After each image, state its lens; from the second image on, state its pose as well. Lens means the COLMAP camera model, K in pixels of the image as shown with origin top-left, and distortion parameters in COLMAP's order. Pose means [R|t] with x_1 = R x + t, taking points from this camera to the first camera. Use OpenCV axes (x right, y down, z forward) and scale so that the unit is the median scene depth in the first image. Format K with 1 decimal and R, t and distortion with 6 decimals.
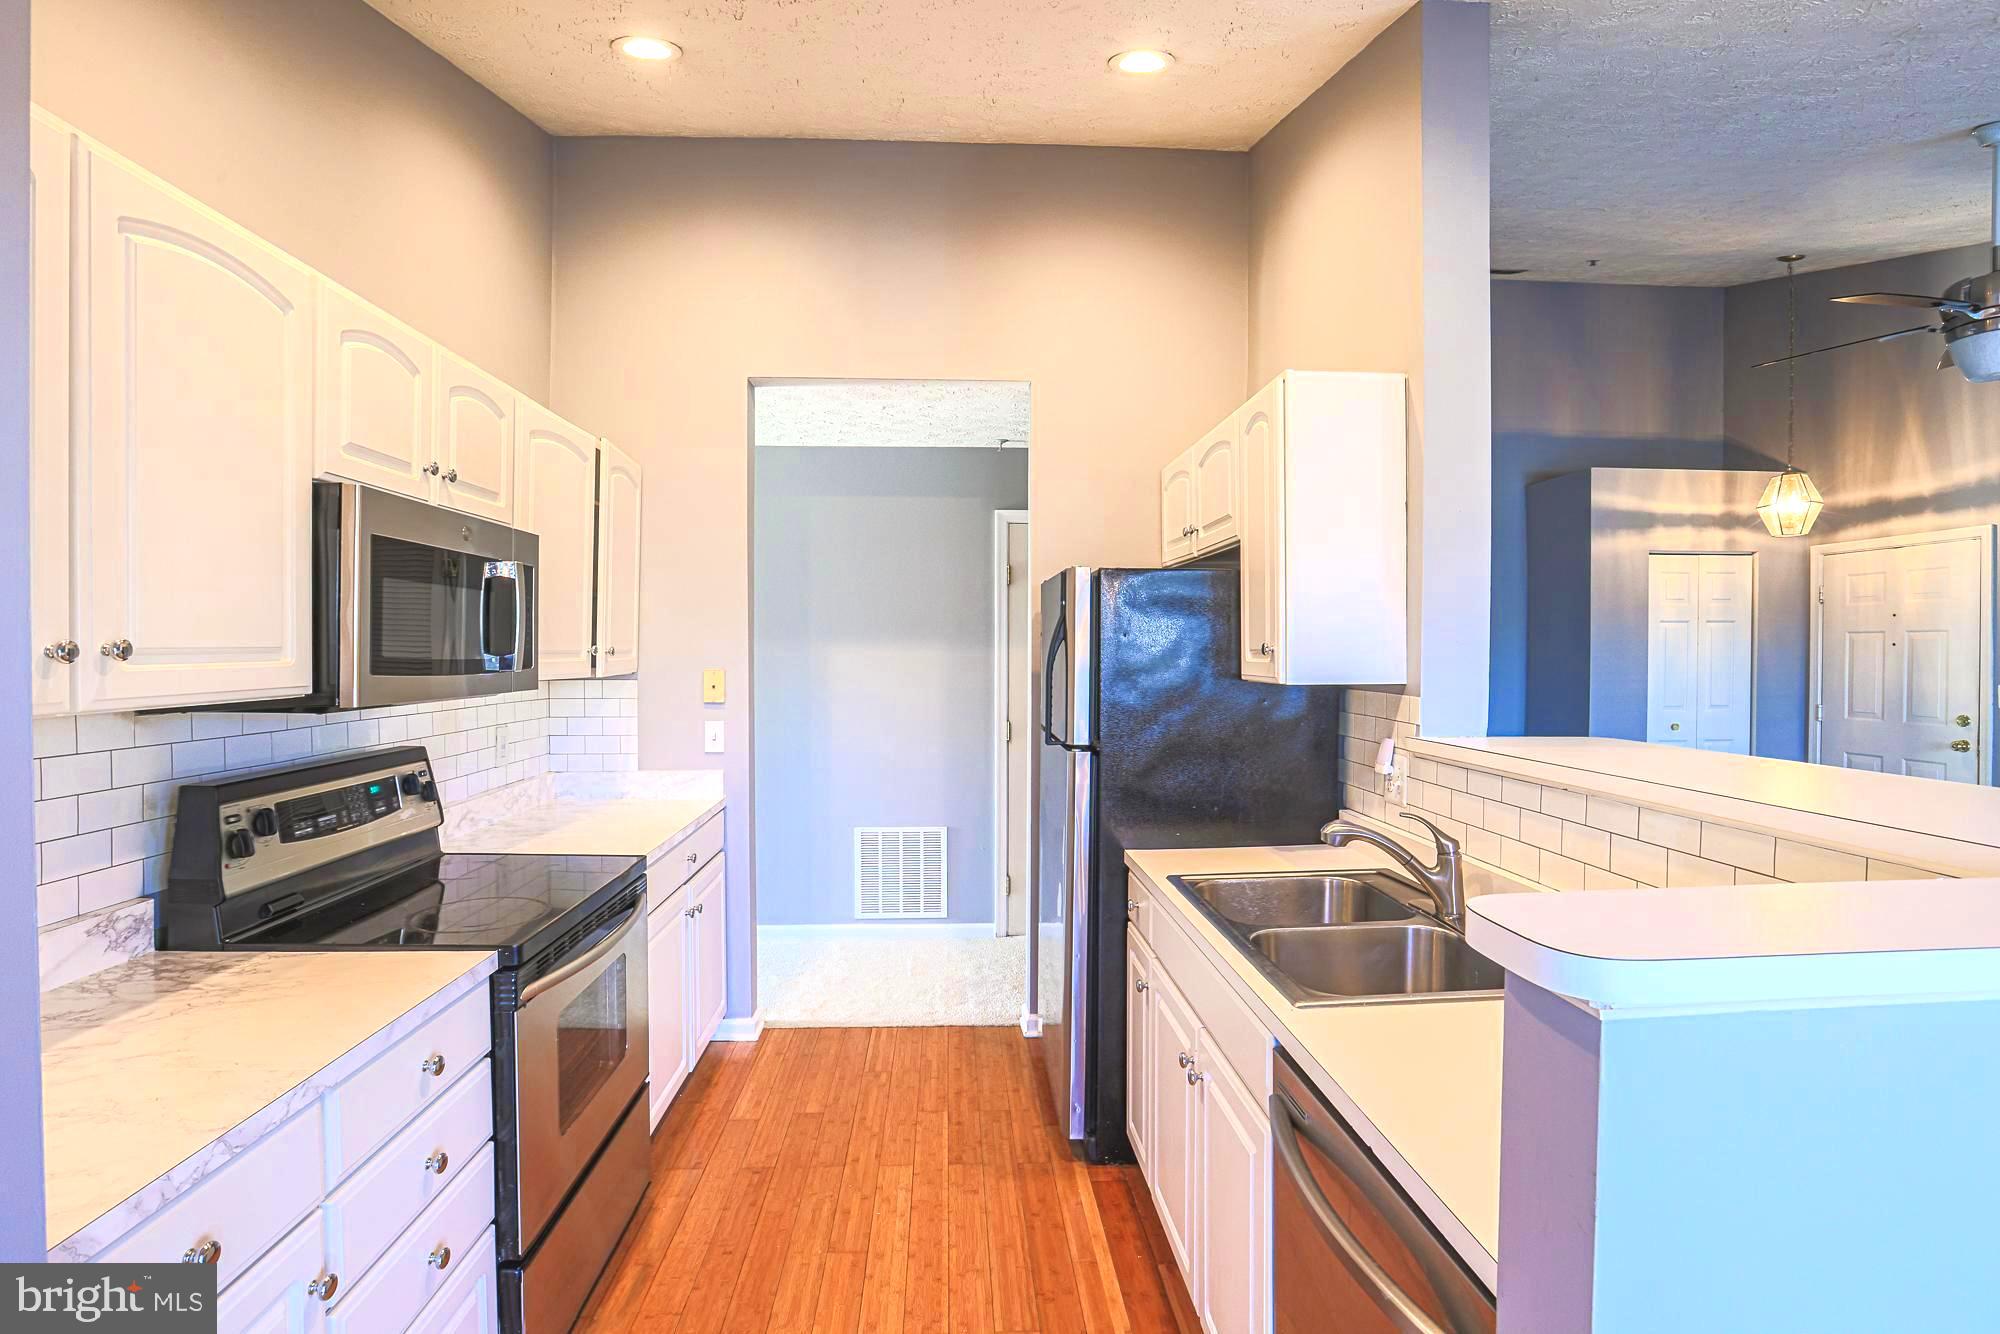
lens RADIAL K [[942.0, 0, 994.5], [0, 942.0, 662.1], [0, 0, 1]] dist [-0.055580, 0.022613]
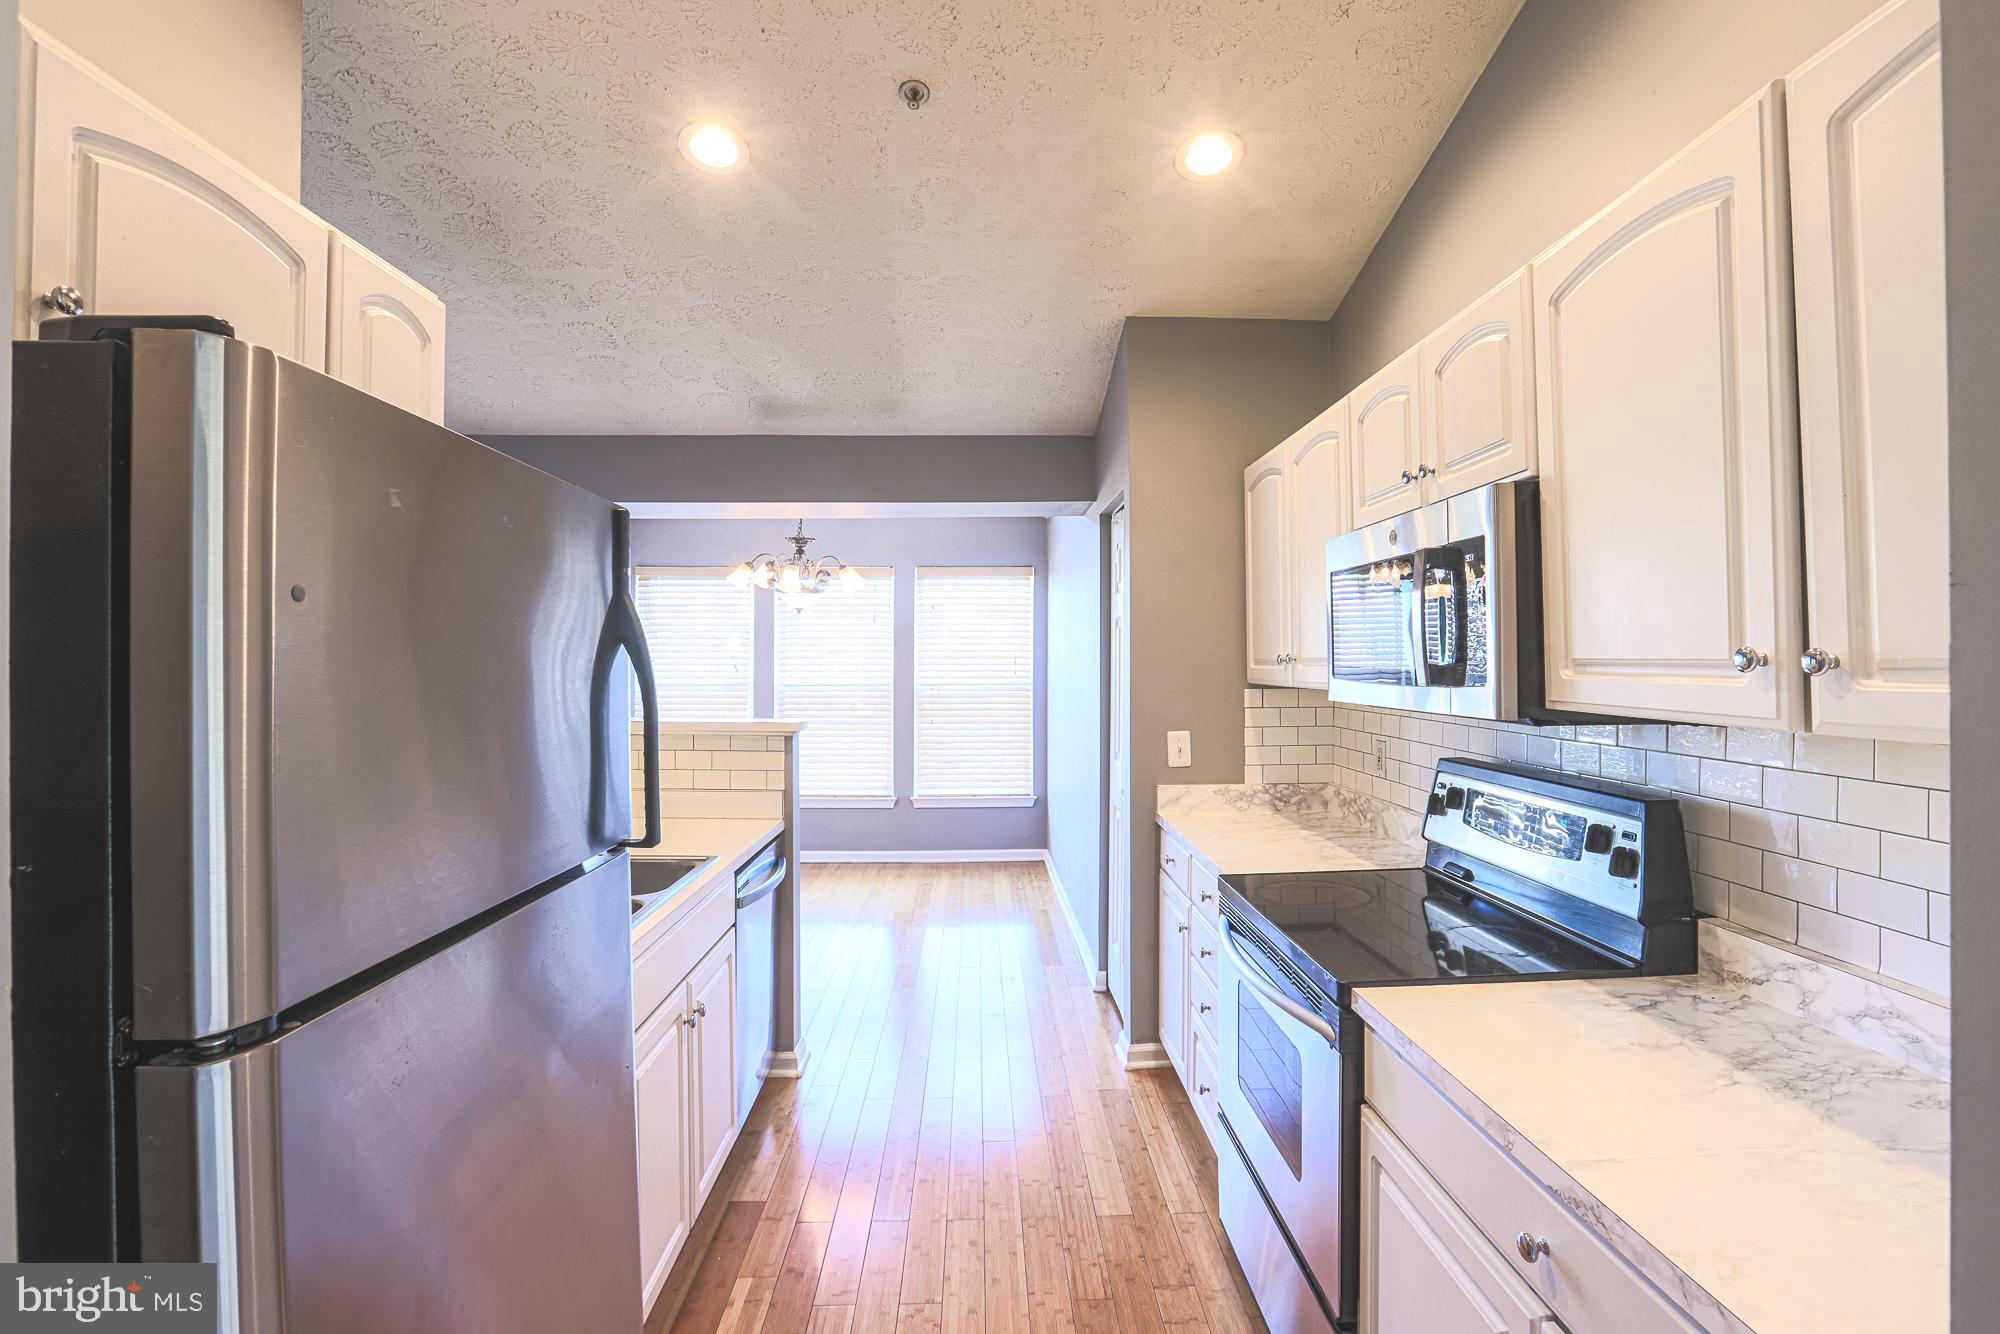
lens RADIAL K [[897.9, 0, 1015.0], [0, 897.9, 660.2], [0, 0, 1]] dist [-0.055185, 0.022686]
pose [[-0.999960, 0.001494, 0.008861, -0.142491], [0.001609, 0.999915, 0.012926, -0.019087], [-0.008841, 0.012940, -0.999877, 1.482566]]
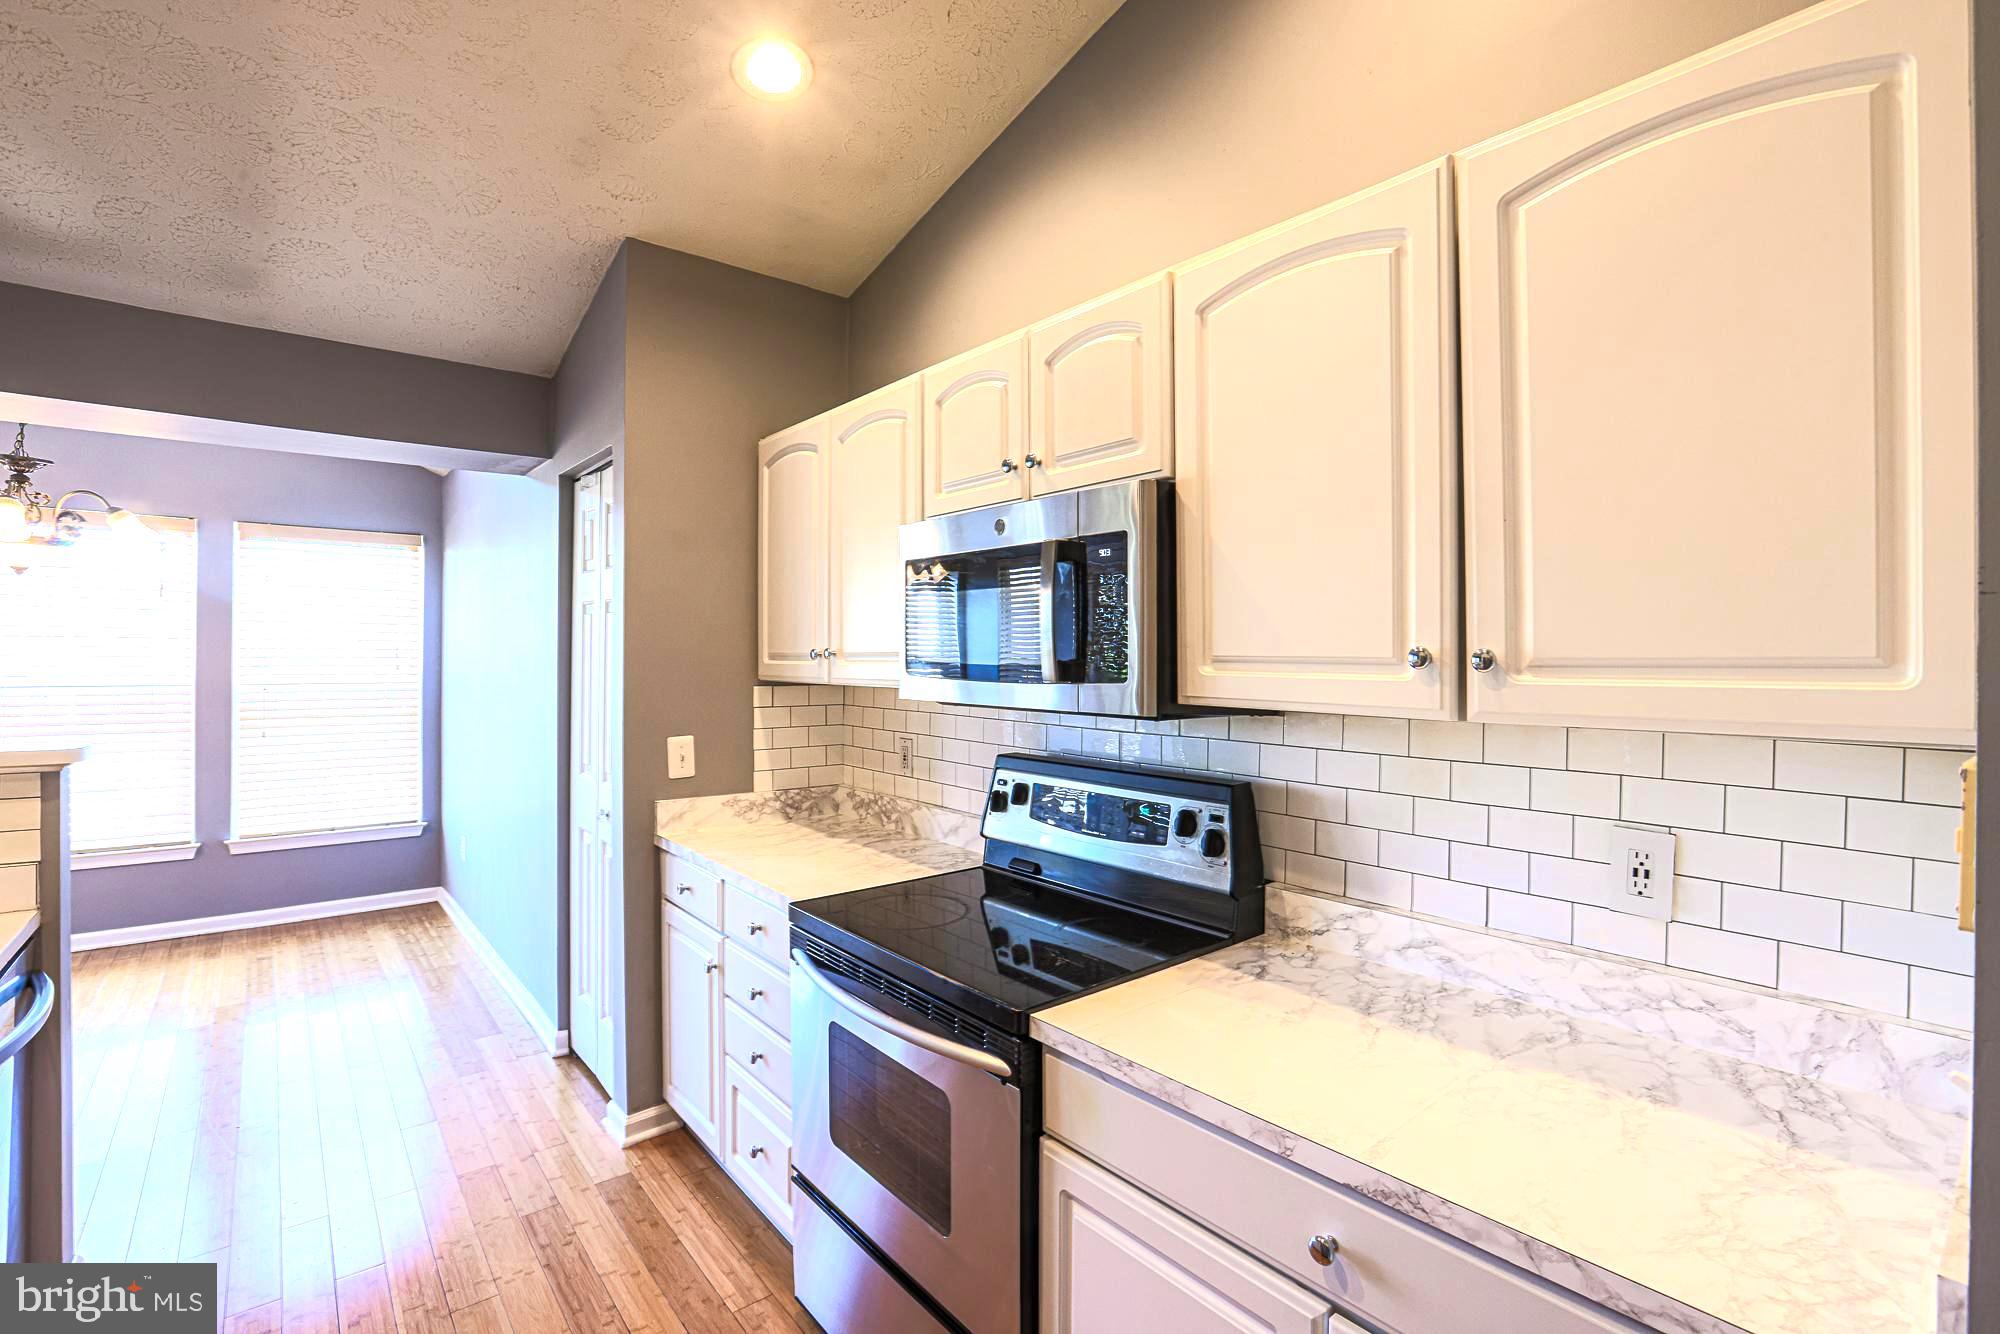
lens RADIAL K [[906.5, 0, 1002.5], [0, 906.5, 661.9], [0, 0, 1]] dist [-0.054012, 0.019341]
pose [[-0.802079, -0.002538, -0.597213, -0.027106], [-0.014862, 0.999766, 0.015712, -0.015662], [0.597033, 0.021478, -0.801929, 1.326559]]
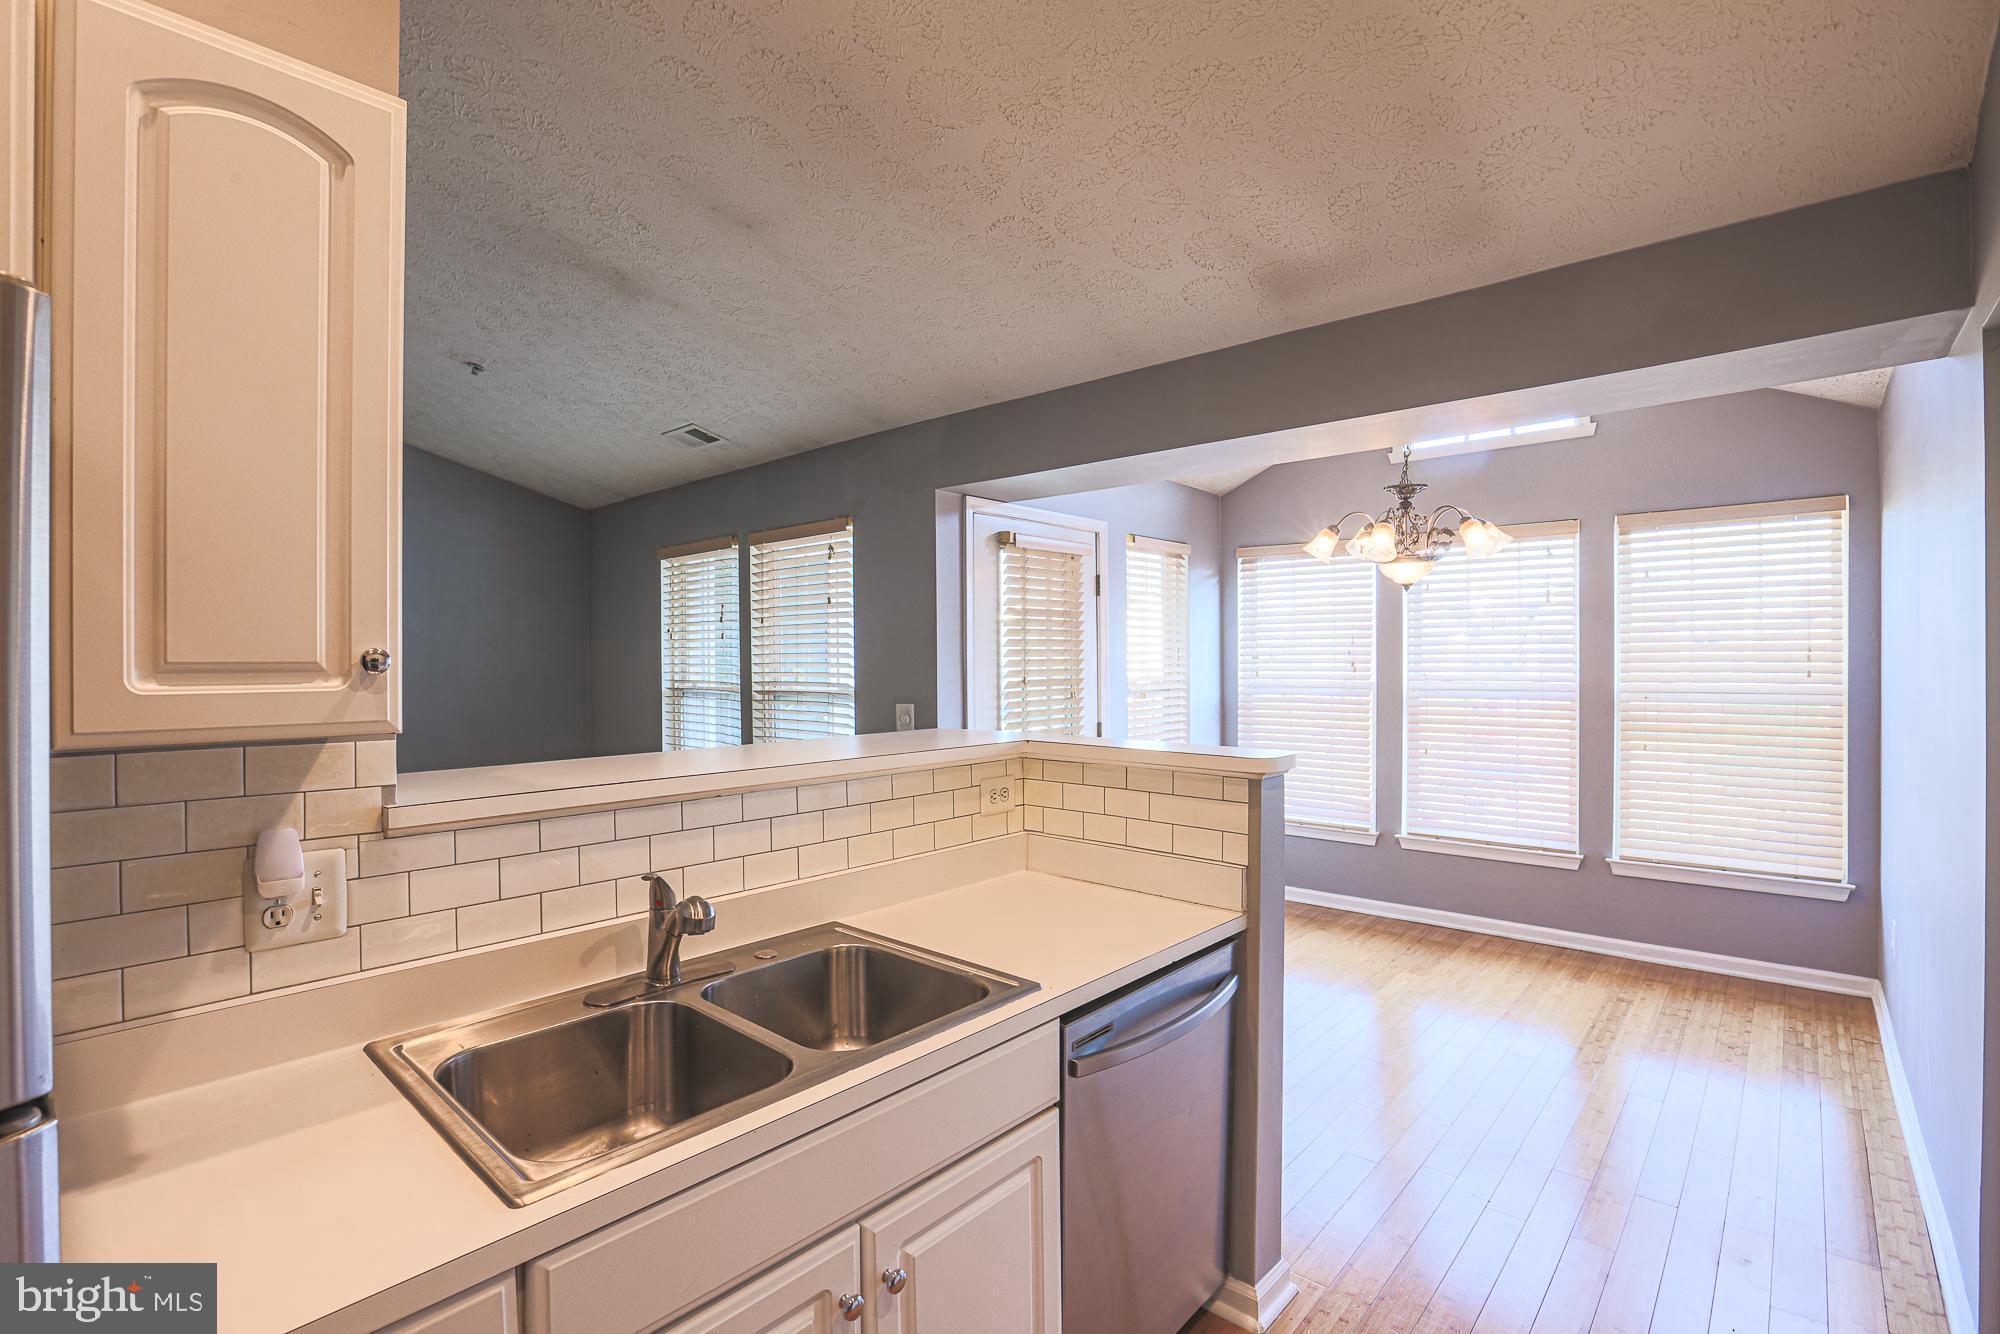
lens RADIAL K [[912.4, 0, 1019.1], [0, 912.4, 662.7], [0, 0, 1]] dist [-0.044915, 0.013857]
pose [[-0.714386, 0.002715, 0.699747, -0.215982], [0.016075, 0.999792, 0.012532, -0.011542], [-0.699567, 0.020201, -0.714281, 0.962008]]
